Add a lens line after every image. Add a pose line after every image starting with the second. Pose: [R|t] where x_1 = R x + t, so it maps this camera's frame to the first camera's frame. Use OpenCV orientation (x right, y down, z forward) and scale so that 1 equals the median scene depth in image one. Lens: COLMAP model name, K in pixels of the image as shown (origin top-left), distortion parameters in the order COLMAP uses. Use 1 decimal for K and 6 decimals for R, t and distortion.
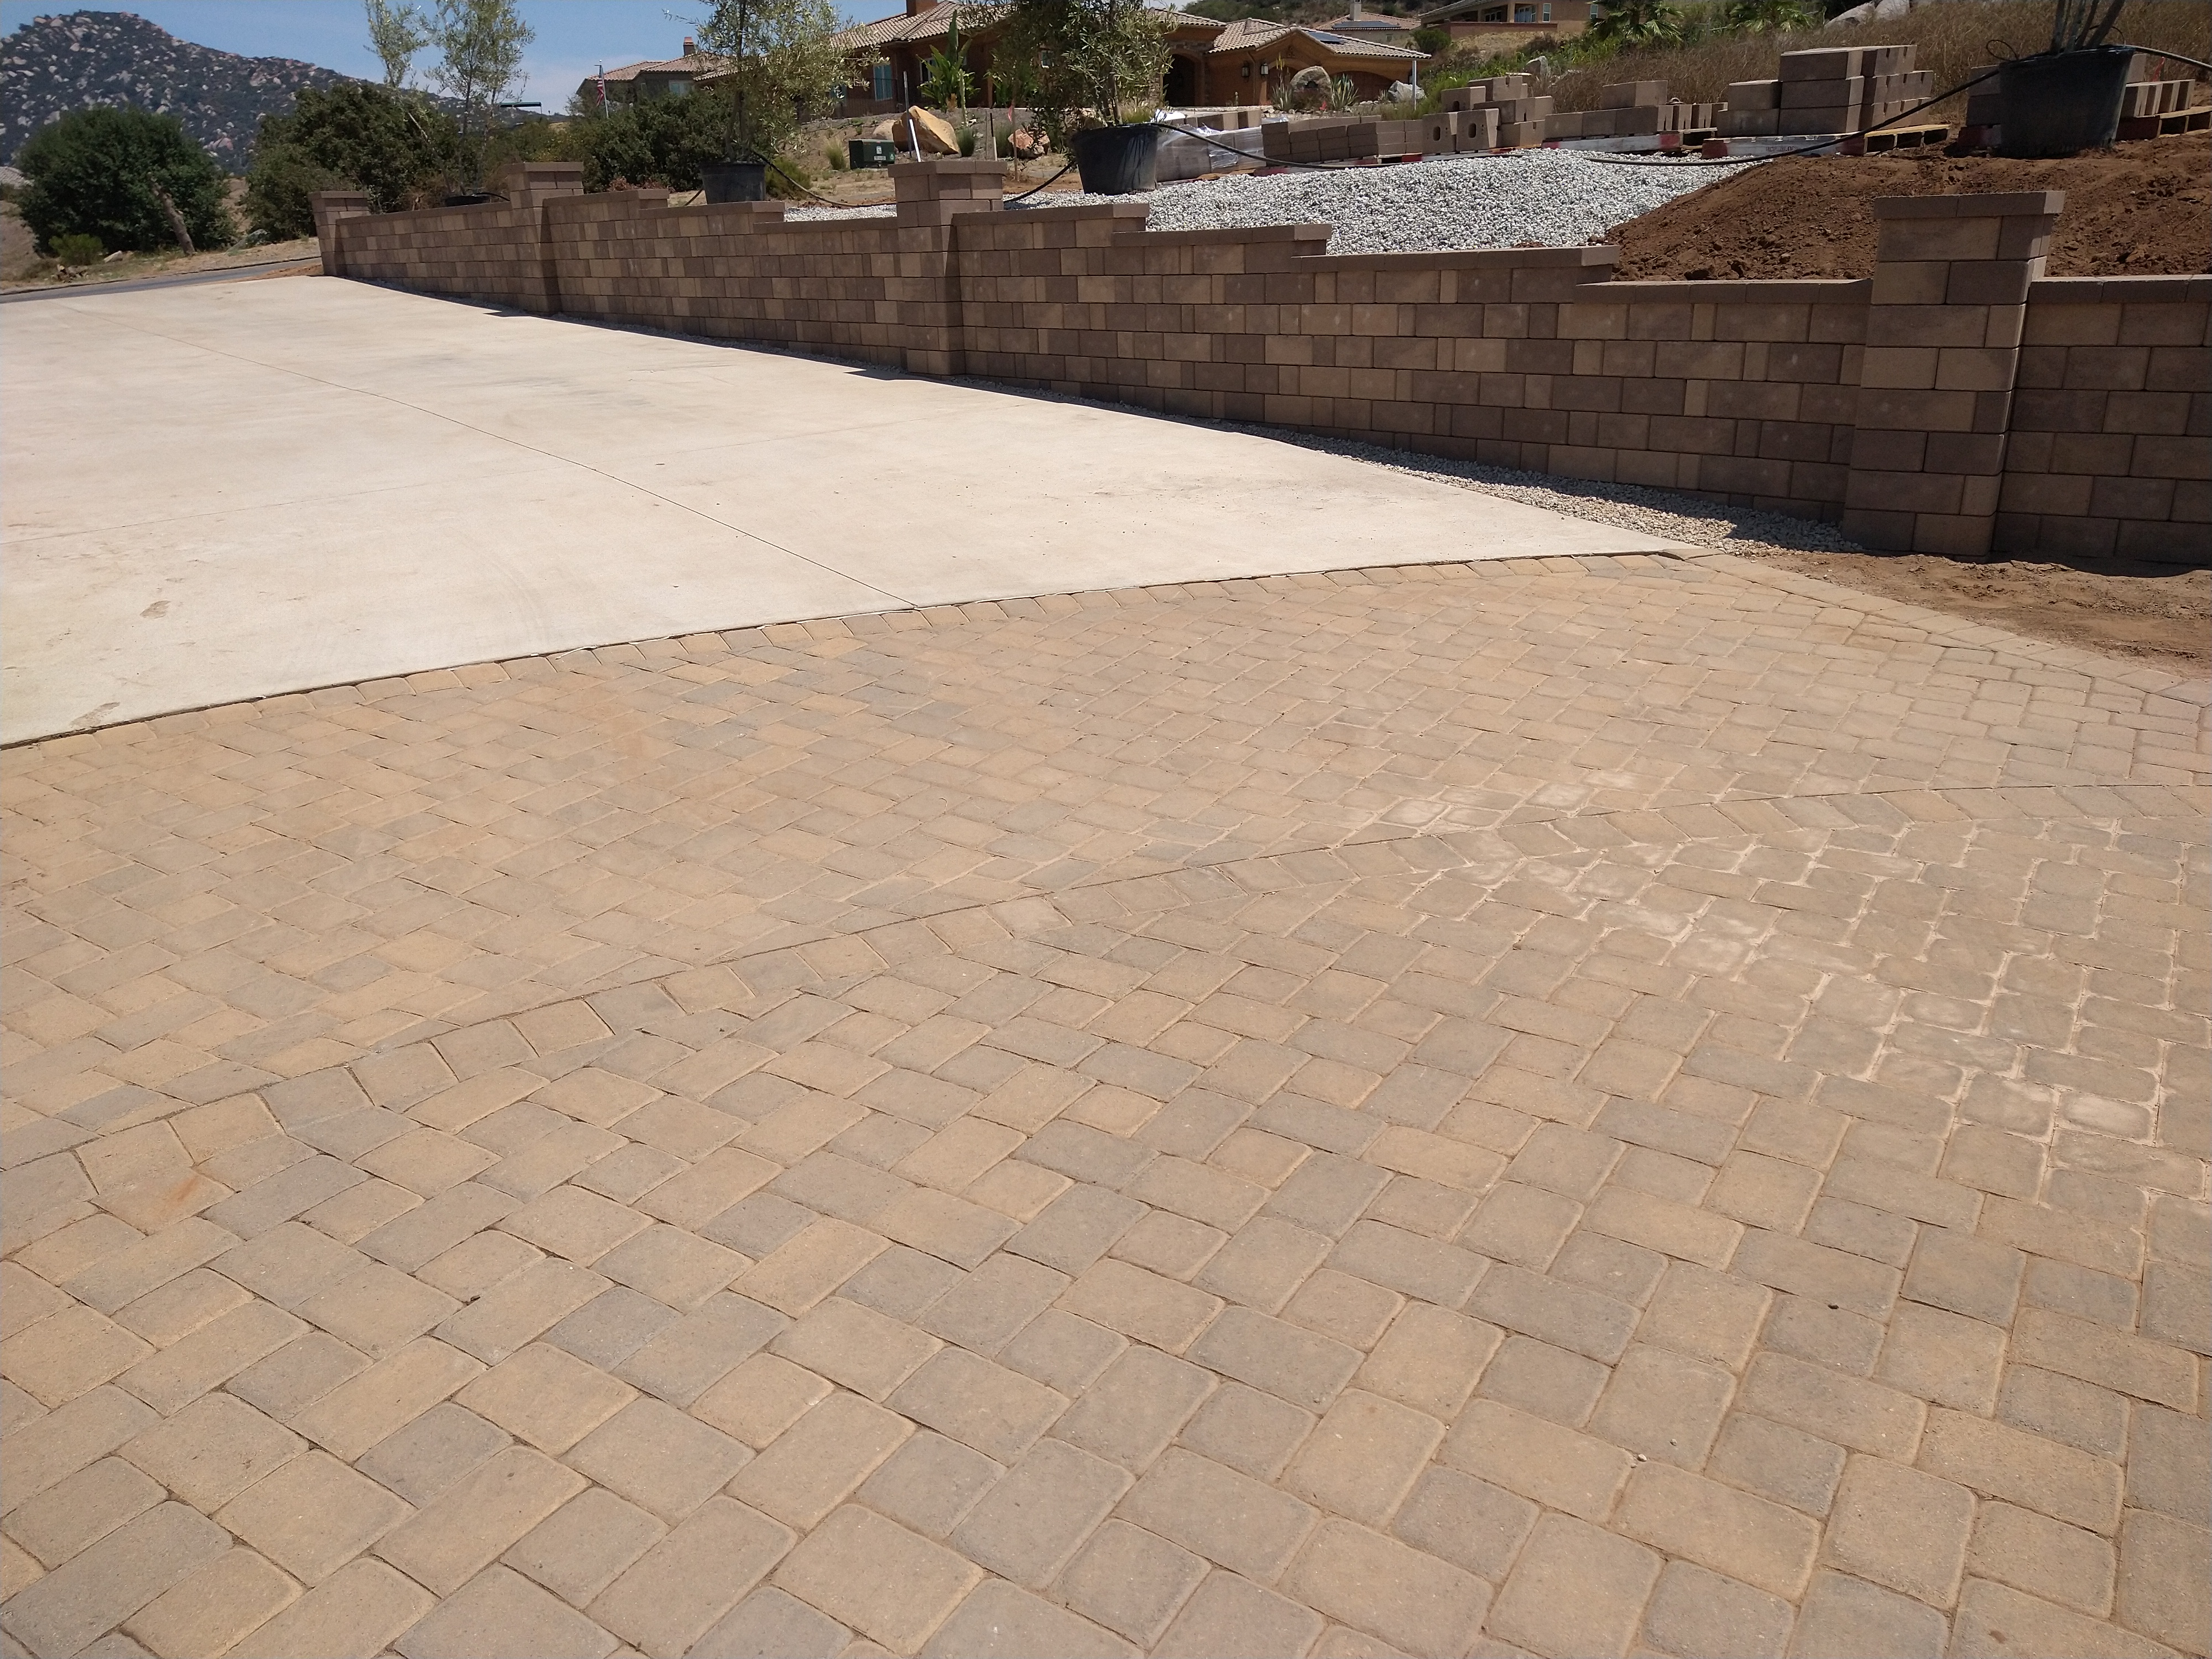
lens RADIAL K [[1613.7, 0, 1107.6], [0, 1613.7, 859.8], [0, 0, 1]] dist [0.119560, -0.171405]
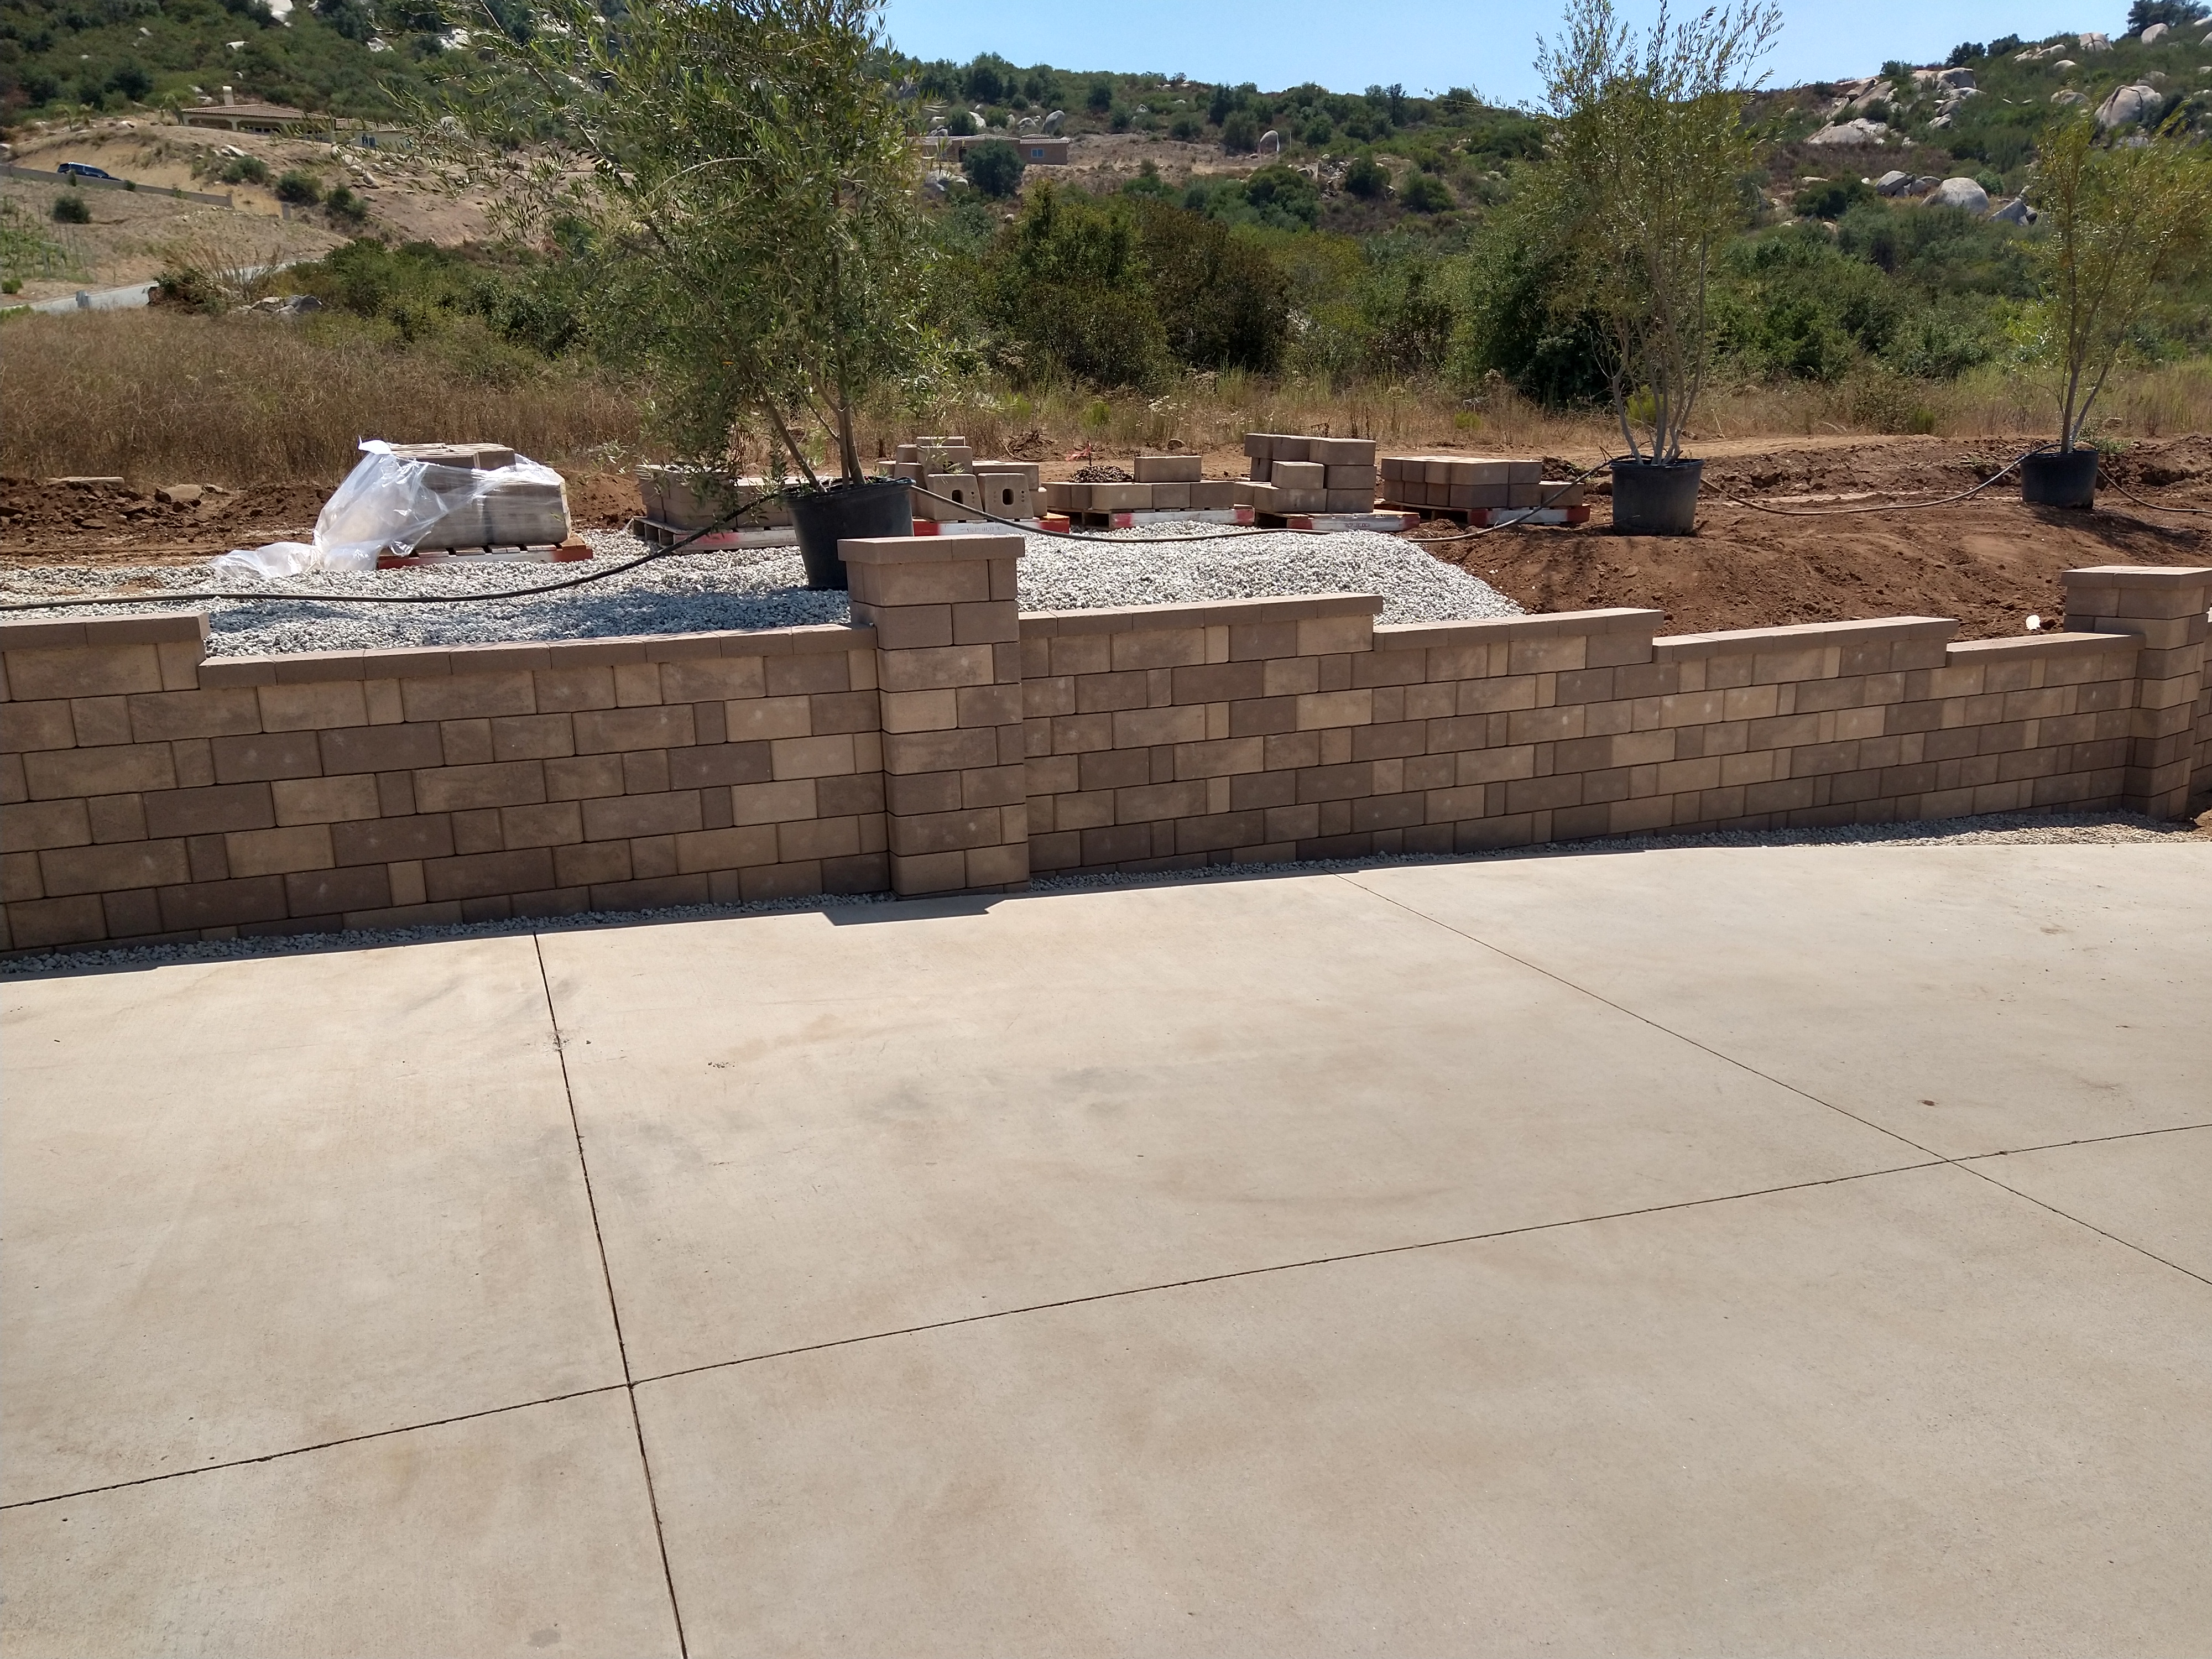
lens RADIAL K [[1613.7, 0, 1107.6], [0, 1613.7, 859.8], [0, 0, 1]] dist [0.119560, -0.171405]
pose [[0.297586, -0.190522, 0.935491, -0.782011], [0.357406, 0.930861, 0.075886, -0.426507], [-0.885270, 0.311768, 0.345105, 0.983418]]
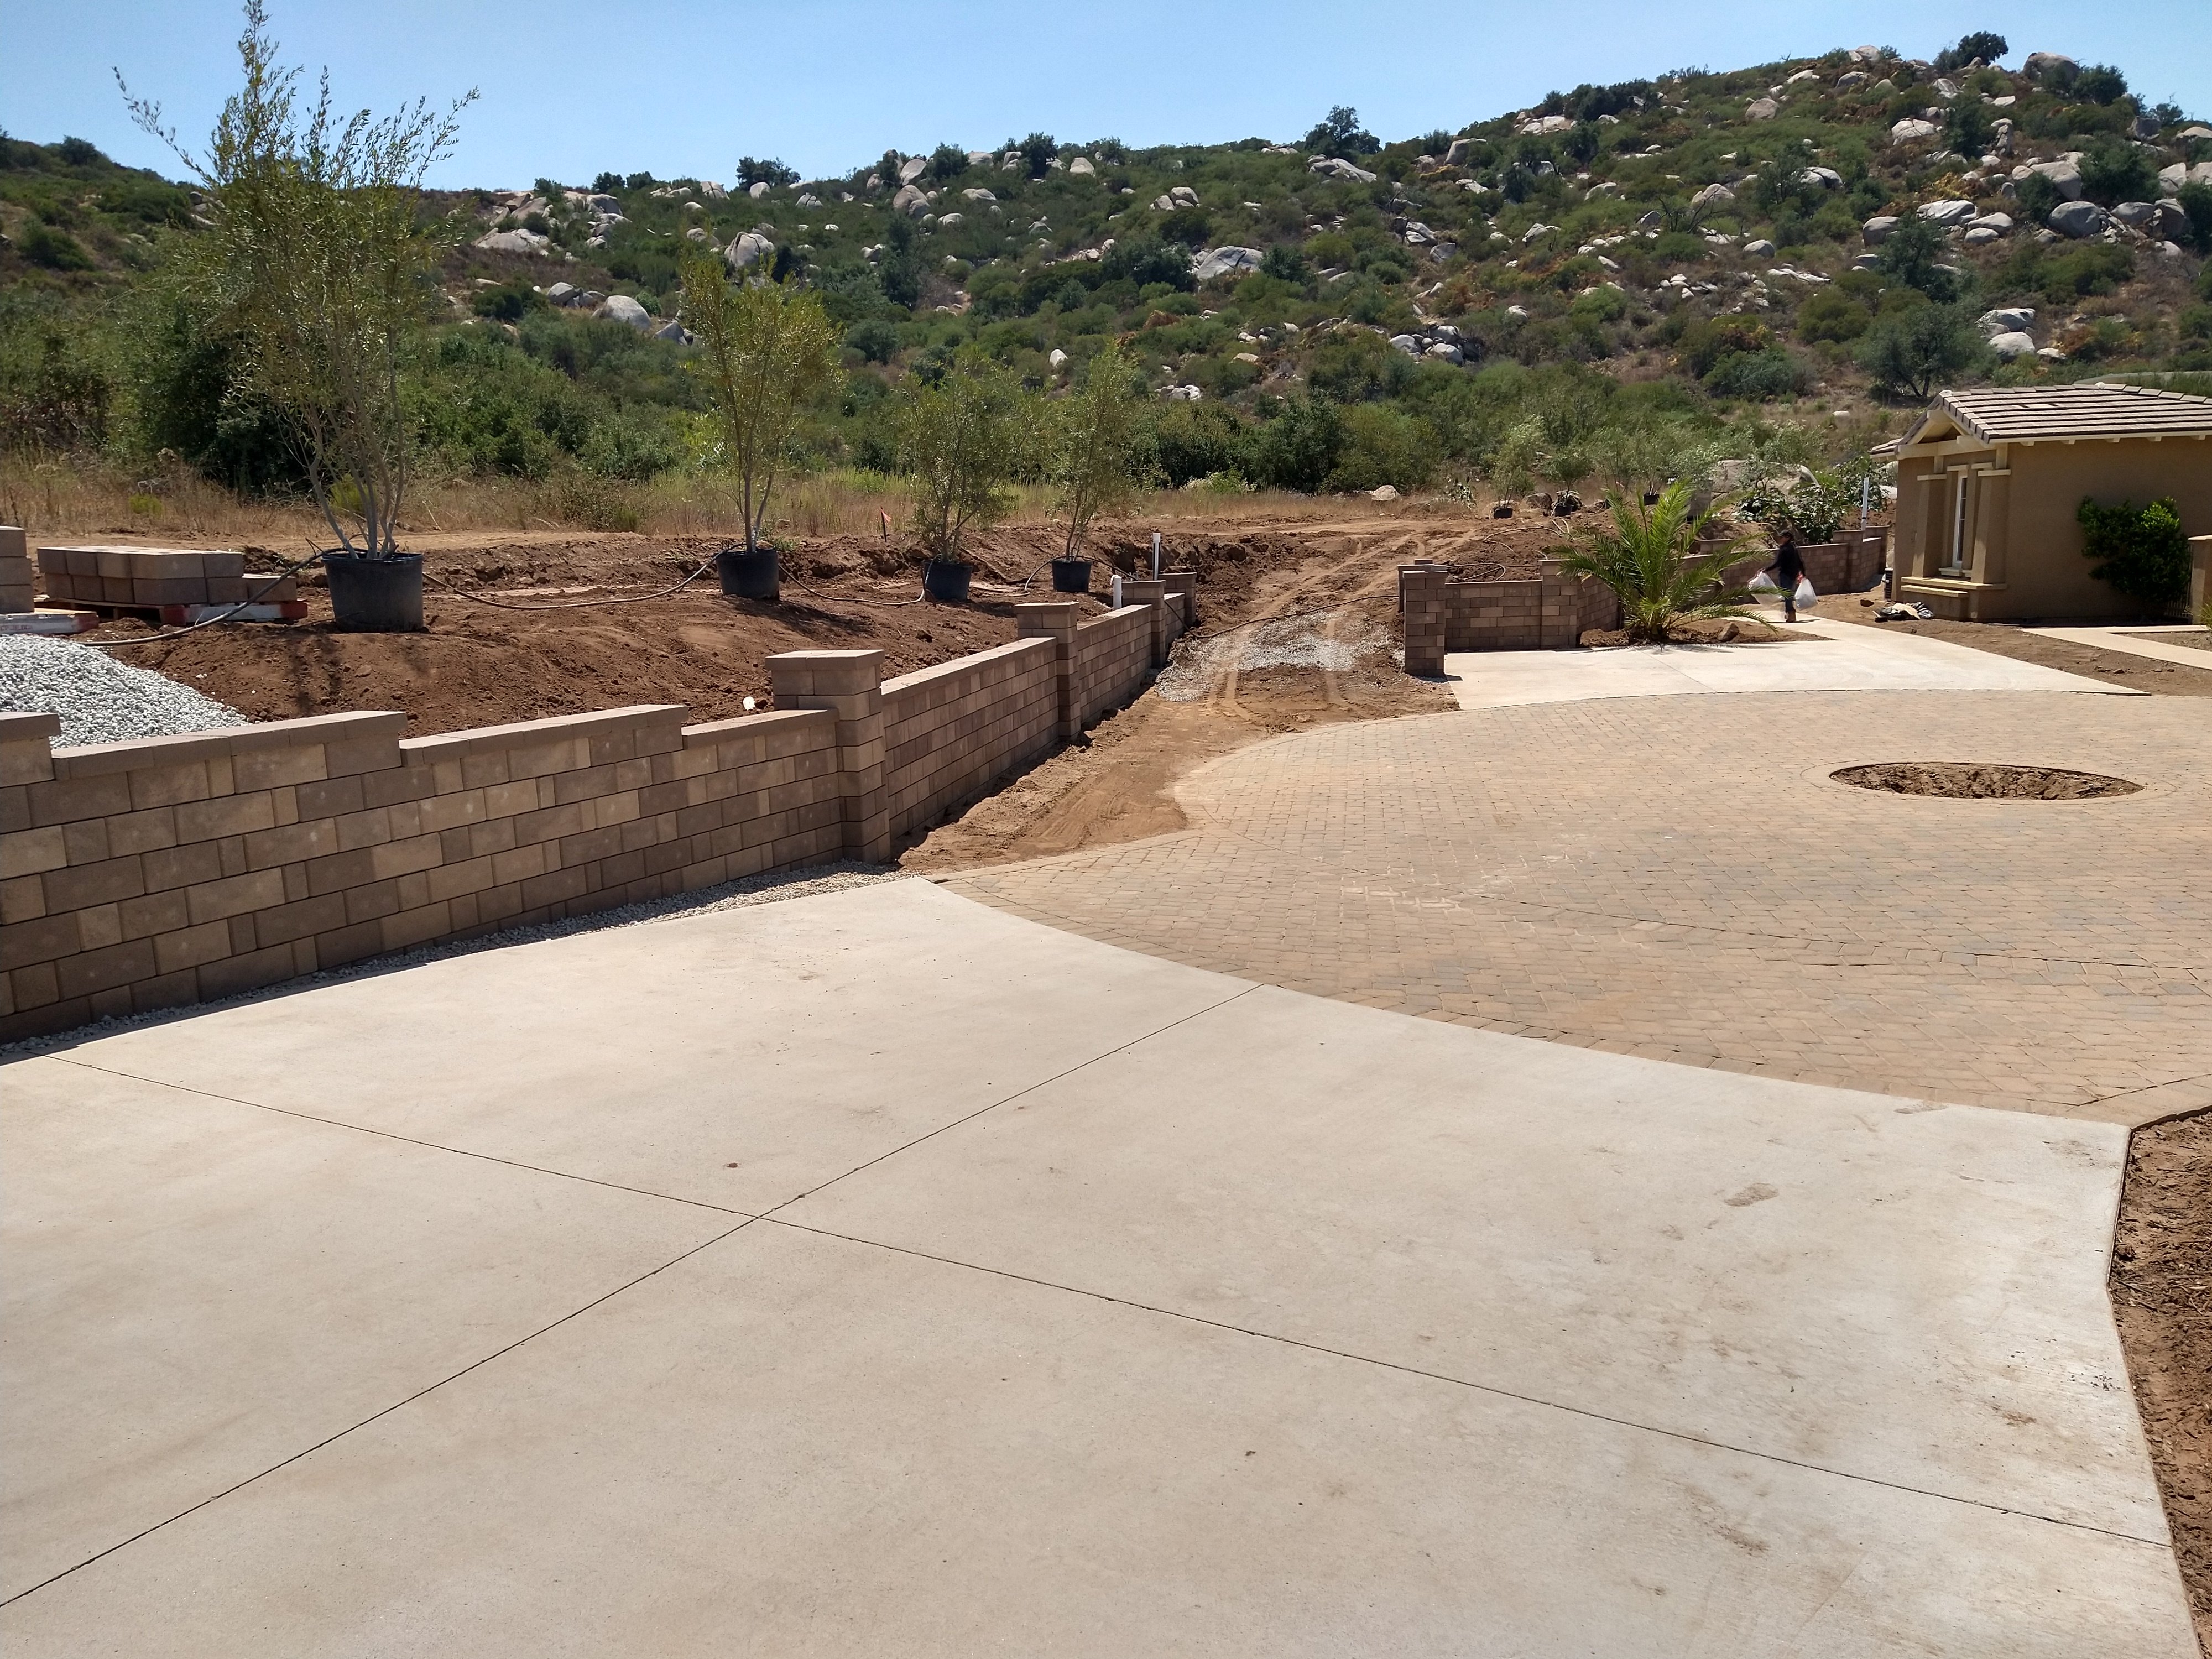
lens RADIAL K [[1613.7, 0, 1107.6], [0, 1613.7, 859.8], [0, 0, 1]] dist [0.119560, -0.171405]
pose [[-0.411416, -0.134182, 0.901516, -0.763837], [0.362190, 0.883587, 0.296803, -0.429976], [-0.836394, 0.448630, -0.314923, 0.978123]]
